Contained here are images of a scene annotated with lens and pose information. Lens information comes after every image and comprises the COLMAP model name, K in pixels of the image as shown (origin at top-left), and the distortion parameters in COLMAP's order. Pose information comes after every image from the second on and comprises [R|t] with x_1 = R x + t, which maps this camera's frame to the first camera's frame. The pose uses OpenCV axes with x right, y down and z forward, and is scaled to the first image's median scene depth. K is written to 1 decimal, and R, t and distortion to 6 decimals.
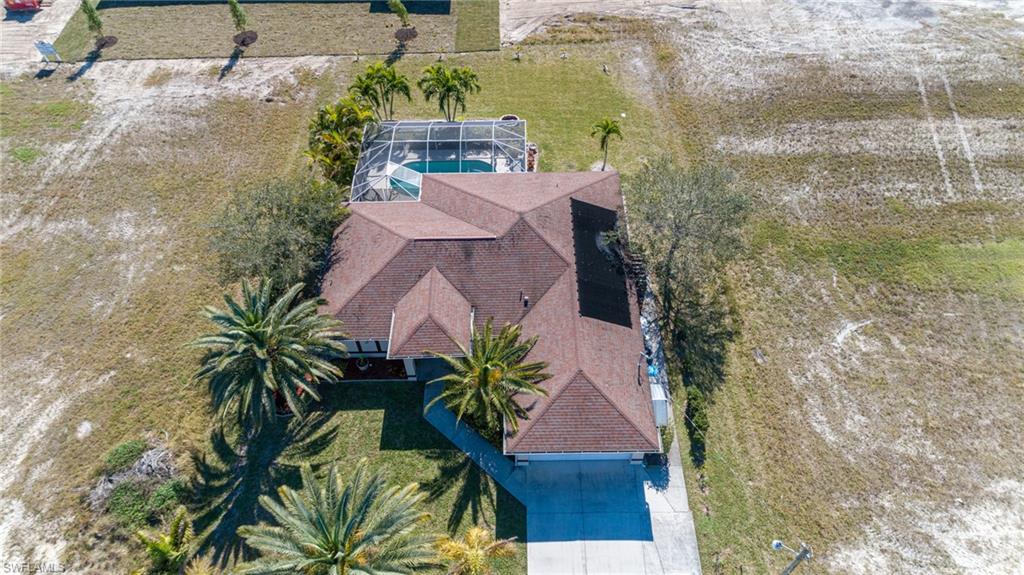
lens RADIAL K [[692.3, 0, 512.0], [0, 692.3, 287.5], [0, 0, 1]] dist [0.023654, 0.005797]
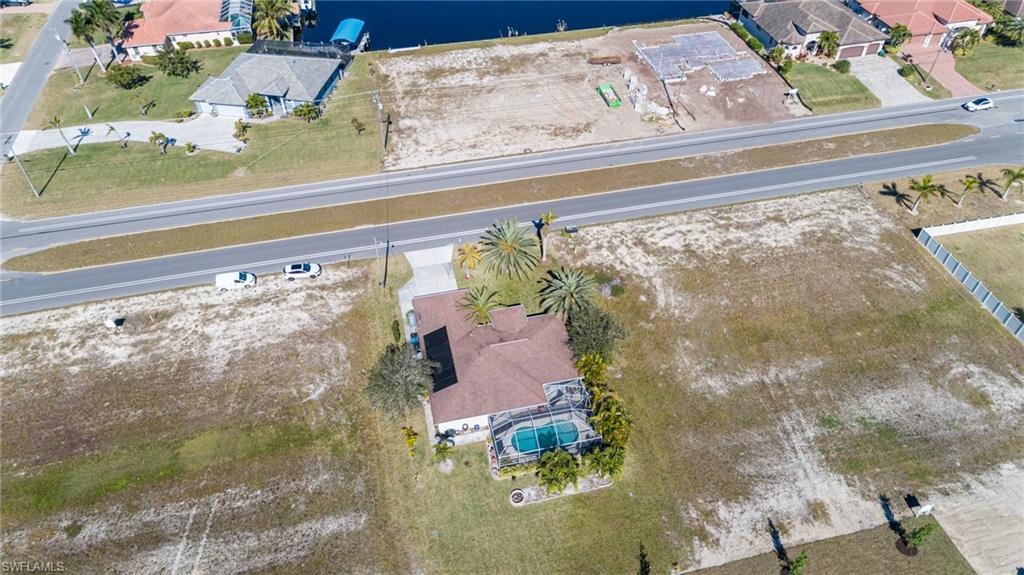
lens RADIAL K [[692.3, 0, 512.0], [0, 692.3, 287.5], [0, 0, 1]] dist [0.023654, 0.005797]
pose [[-0.975081, 0.174532, -0.136949, 0.141686], [-0.153032, -0.082230, 0.984794, -1.797555], [0.160616, 0.981212, 0.106889, 0.528883]]
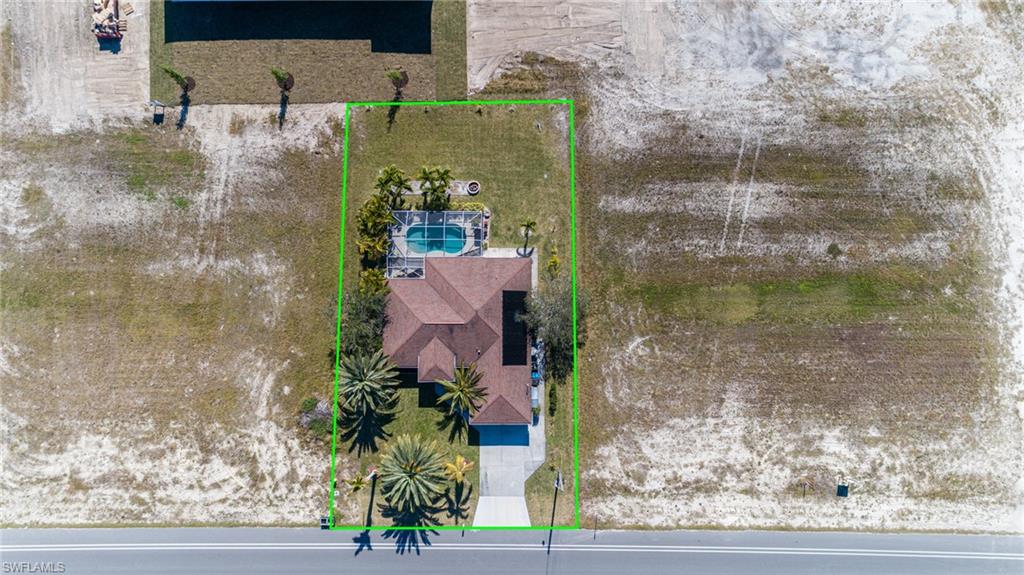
lens RADIAL K [[692.3, 0, 512.0], [0, 692.3, 287.5], [0, 0, 1]] dist [0.023654, 0.005797]
pose [[0.999992, 0.004079, 0.000254, 0.101287], [-0.003386, 0.792249, 0.610188, -1.217541], [0.002288, -0.610184, 0.792256, -0.493619]]
